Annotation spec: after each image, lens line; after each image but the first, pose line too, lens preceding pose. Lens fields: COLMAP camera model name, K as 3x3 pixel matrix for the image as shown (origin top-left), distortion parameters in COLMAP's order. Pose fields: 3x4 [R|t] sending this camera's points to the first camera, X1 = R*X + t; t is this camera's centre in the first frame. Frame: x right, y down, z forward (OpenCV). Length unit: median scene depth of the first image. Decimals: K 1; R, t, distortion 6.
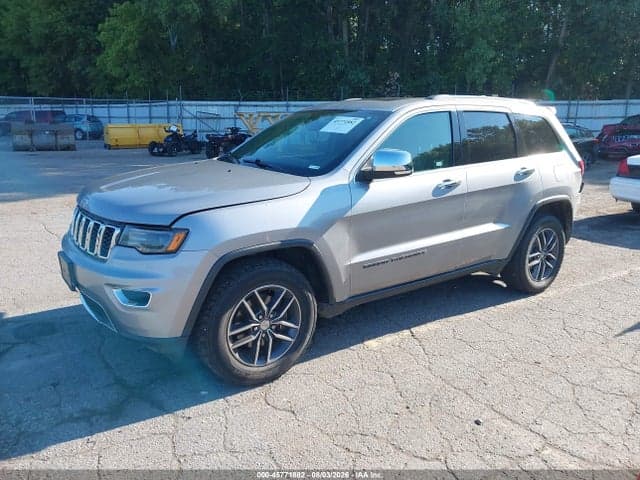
lens RADIAL K [[513.1, 0, 317.7], [0, 513.1, 240.6], [0, 0, 1]] dist [0.017096, -0.018999]
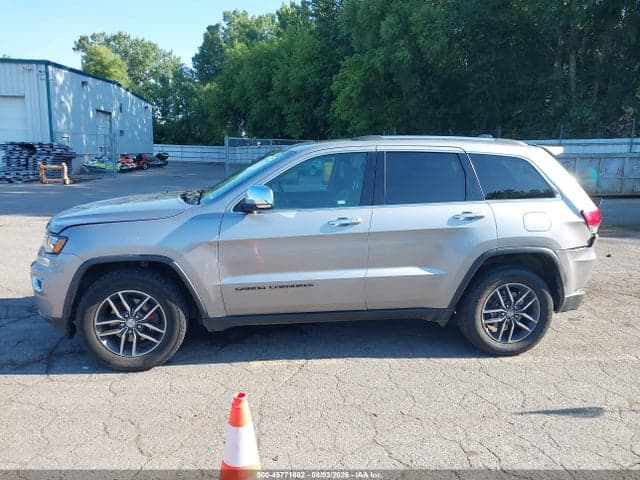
lens RADIAL K [[513.1, 0, 321.9], [0, 513.1, 239.9], [0, 0, 1]] dist [0.017096, -0.018999]
pose [[0.885020, 0.083349, -0.458031, 0.602722], [-0.117080, 0.992071, -0.045695, -0.020661], [0.450590, 0.094068, 0.887761, 0.074775]]
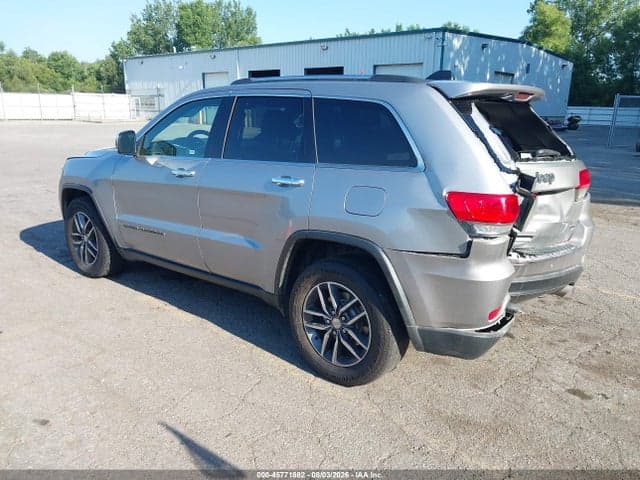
lens RADIAL K [[513.1, 0, 320.2], [0, 513.1, 239.2], [0, 0, 1]] dist [0.017096, -0.018999]
pose [[0.252602, 0.231639, -0.939434, 1.101917], [-0.238777, 0.955815, 0.171474, -0.192606], [0.937645, 0.181000, 0.296751, 0.864483]]
